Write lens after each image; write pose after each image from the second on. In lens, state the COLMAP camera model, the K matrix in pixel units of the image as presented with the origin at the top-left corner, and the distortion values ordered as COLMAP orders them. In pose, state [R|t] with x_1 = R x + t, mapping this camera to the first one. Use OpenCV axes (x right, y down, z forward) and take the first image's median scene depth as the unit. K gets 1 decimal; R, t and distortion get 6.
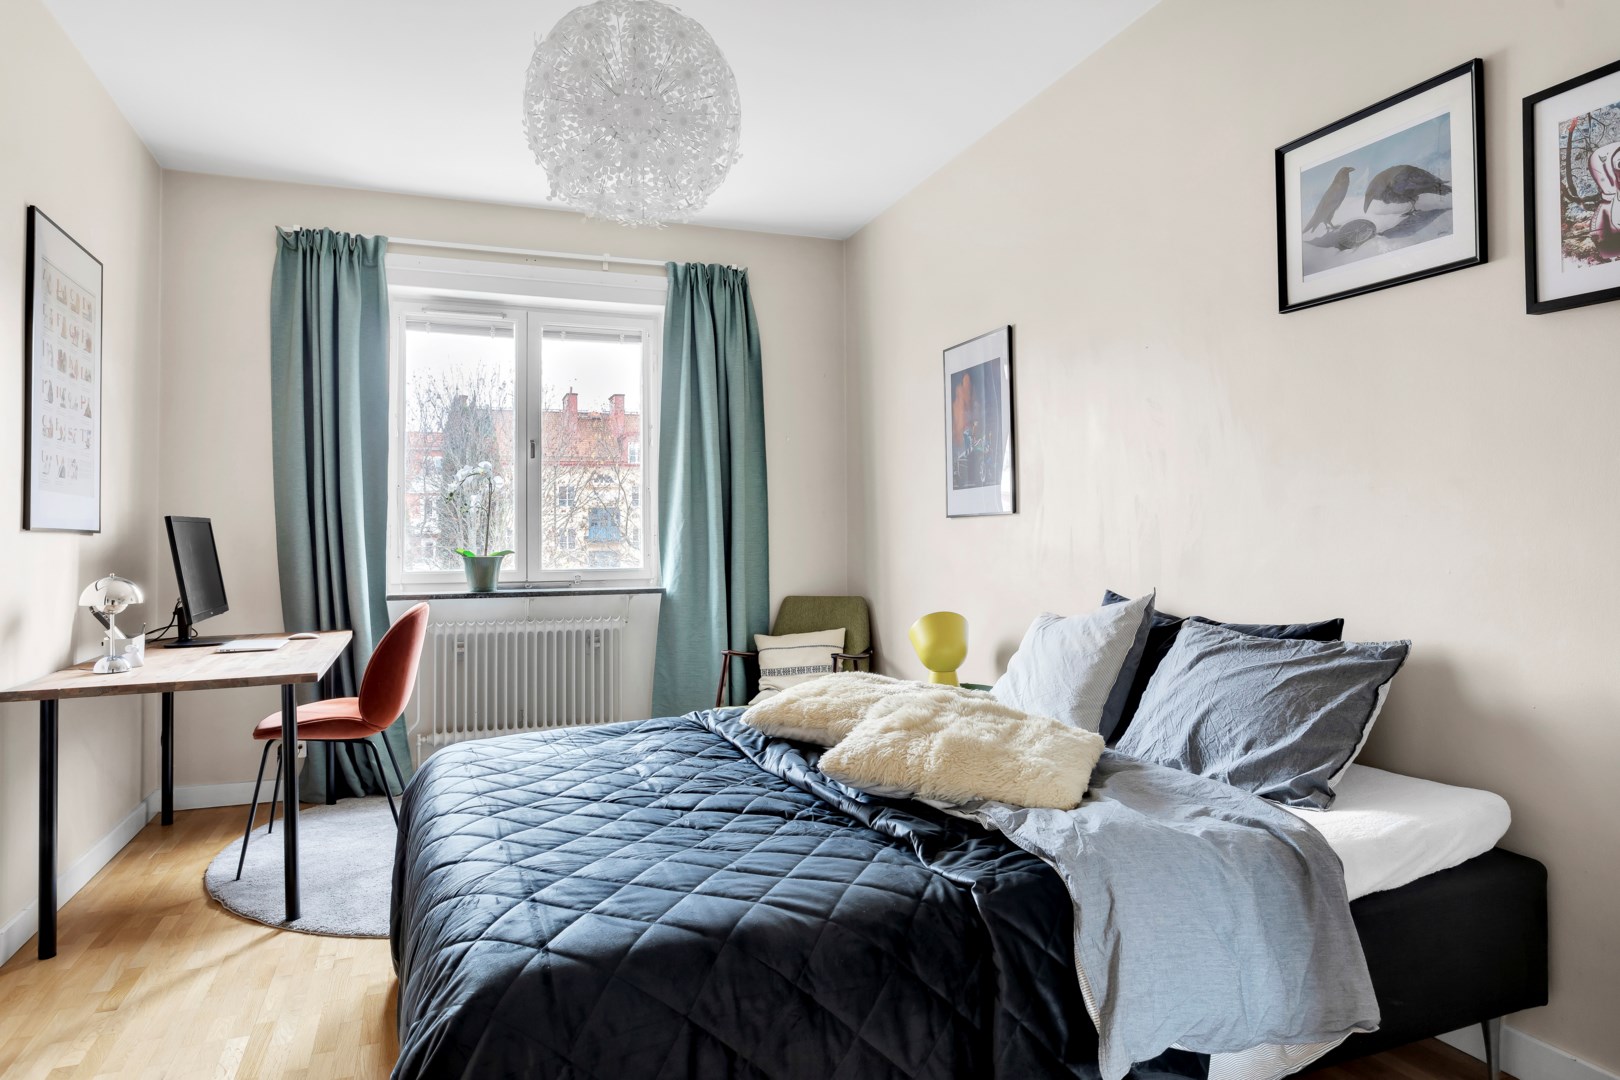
lens RADIAL K [[980.3, 0, 805.4], [0, 980.3, 518.8], [0, 0, 1]] dist [-0.005981, 0.006053]
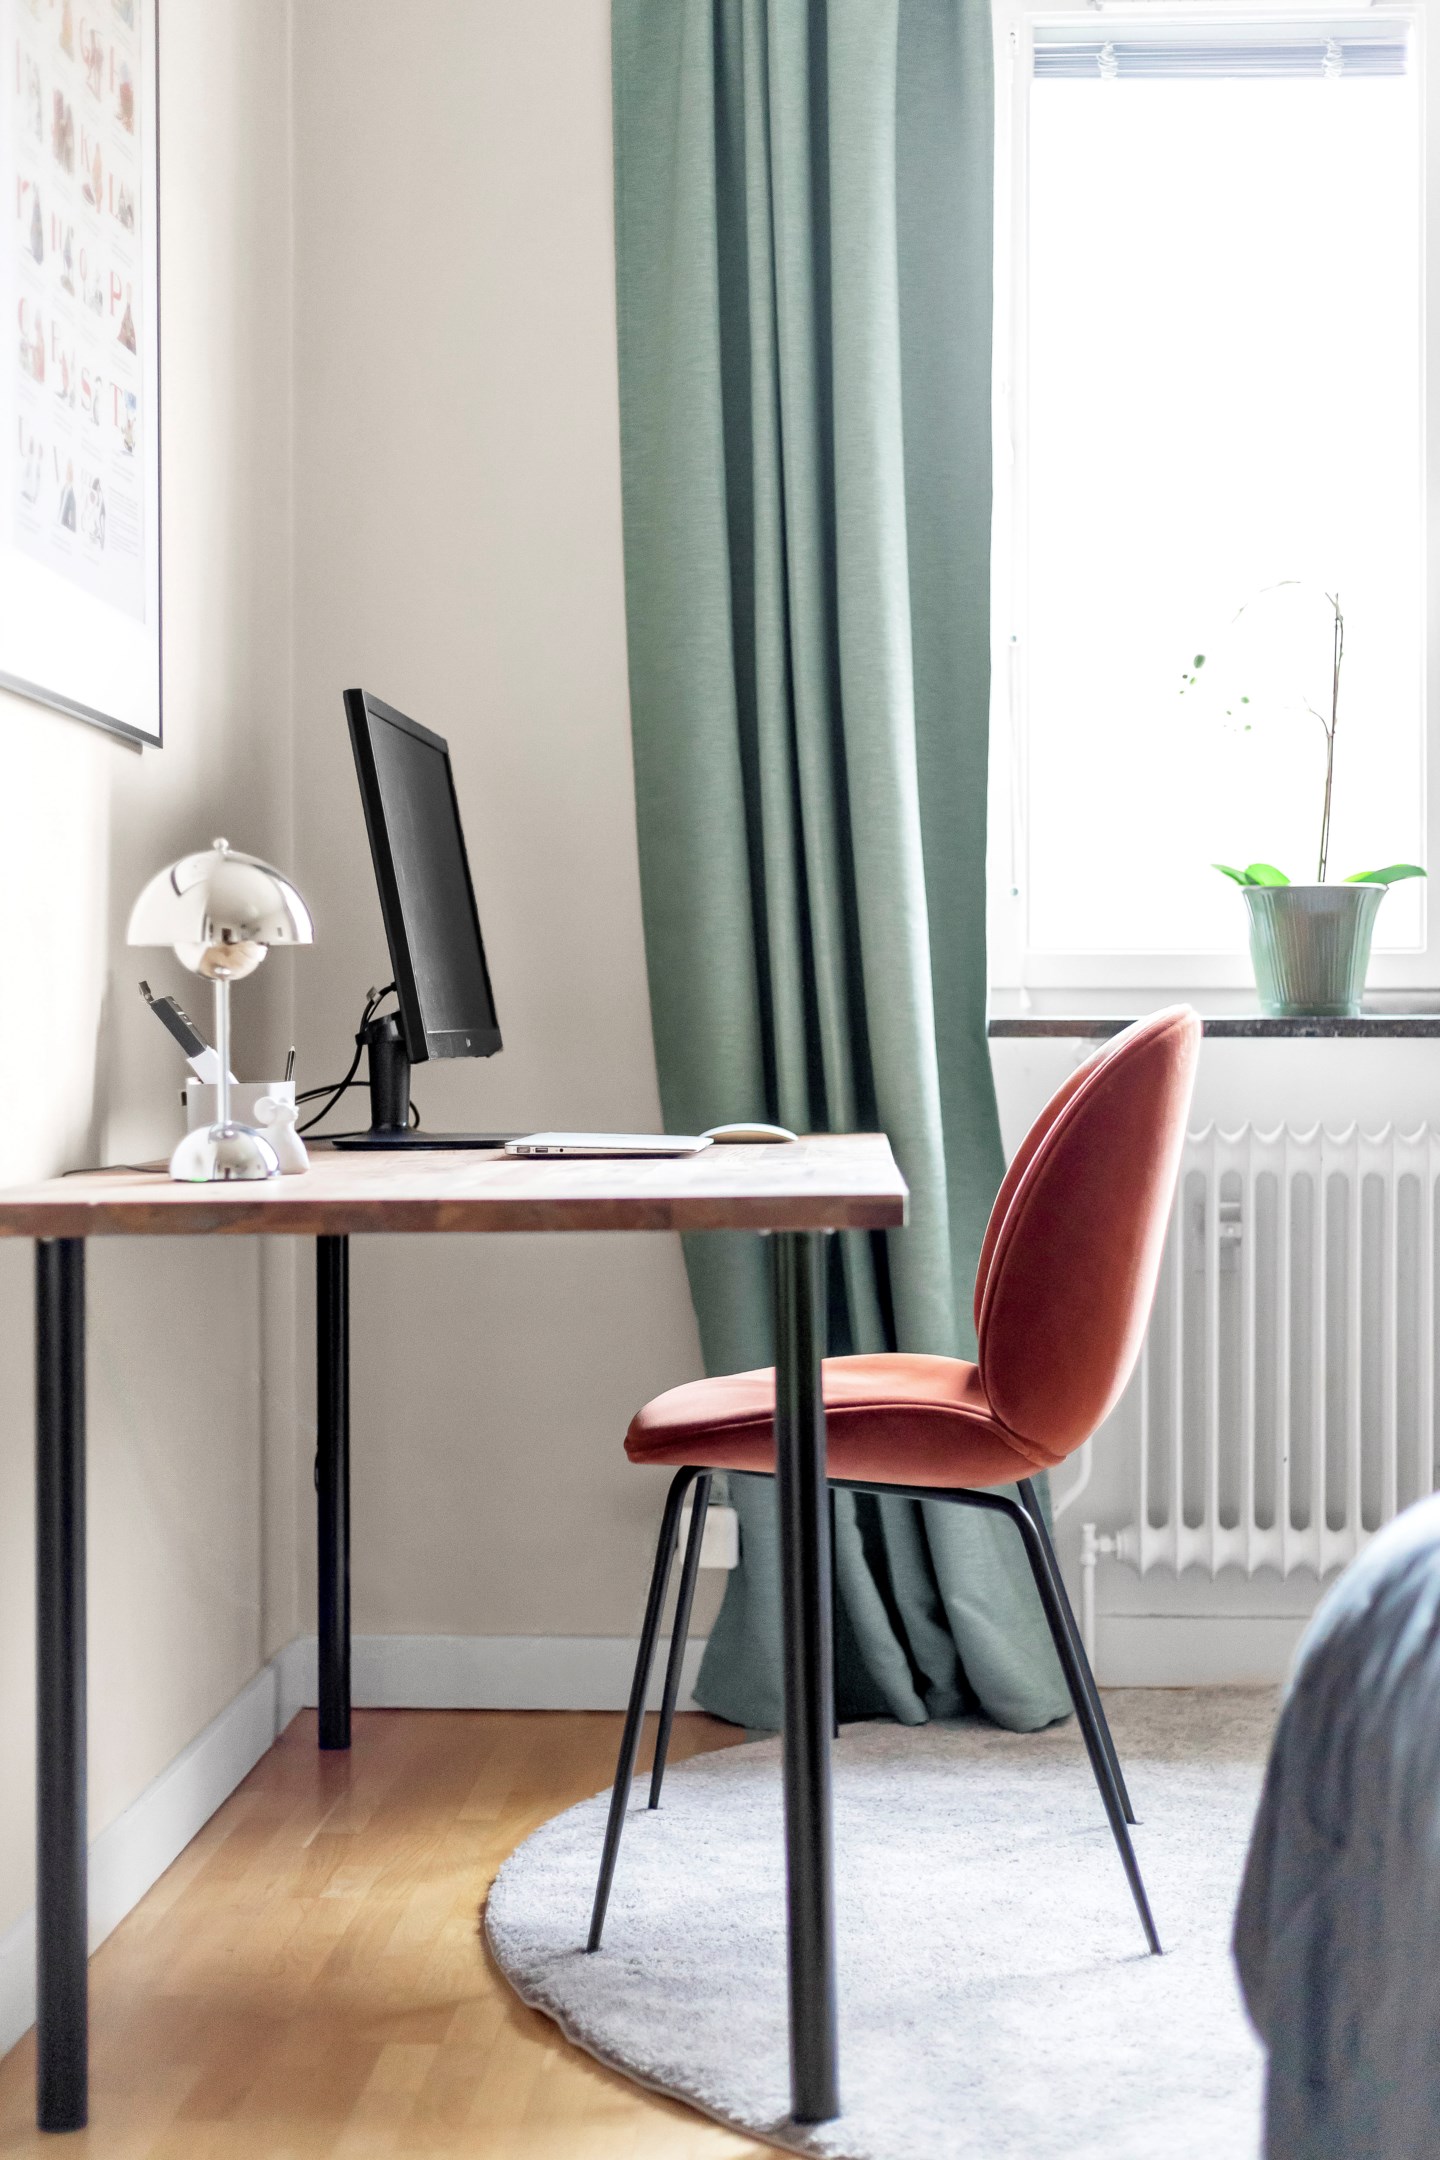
lens RADIAL K [[3164.4, 0, 674.1], [0, 3164.4, 1072.6], [0, 0, 1]] dist [-0.015326, 0.041594]
pose [[0.910896, 0.008635, -0.412546, -0.196408], [0.005223, 0.999460, 0.032451, 0.091938], [0.412603, -0.031714, 0.910359, 0.199902]]
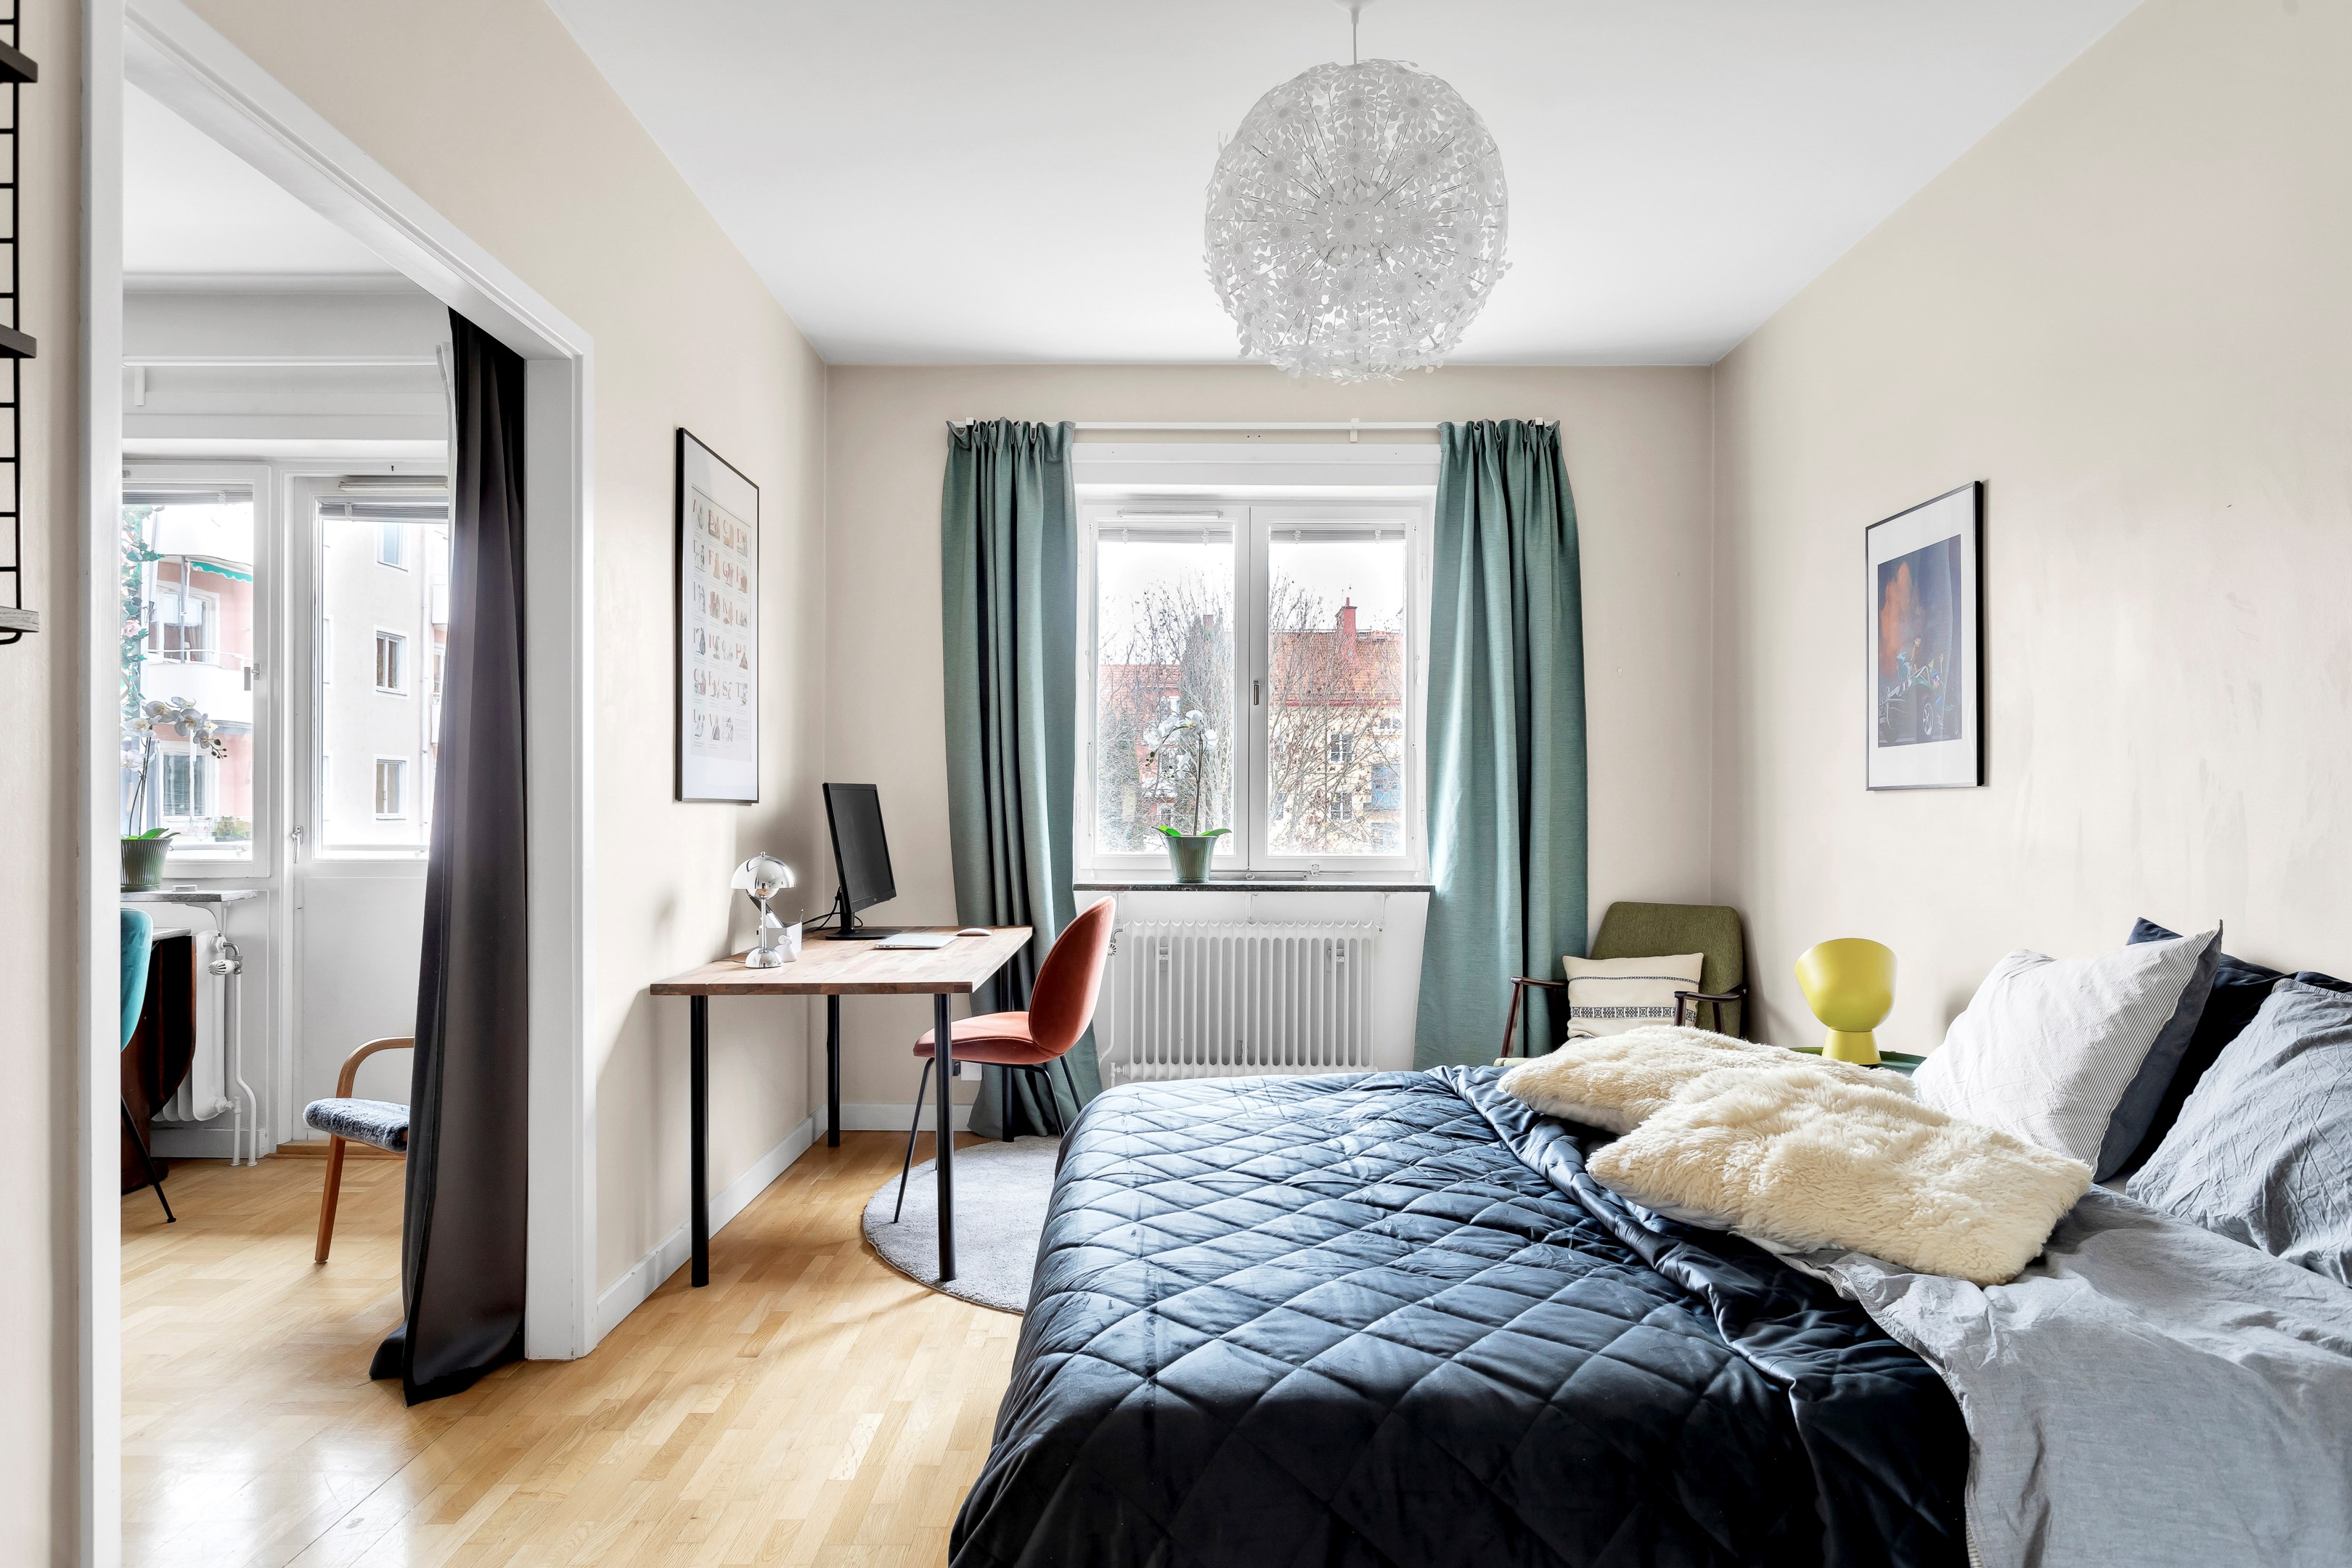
lens RADIAL K [[1362.1, 0, 1171.2], [0, 1362.1, 823.0], [0, 0, 1]] dist [-0.009925, 0.008874]
pose [[0.934518, 0.015596, -0.355575, 0.046918], [-0.003982, 0.999435, 0.033370, -0.010200], [0.355895, -0.029769, 0.934052, 0.015476]]
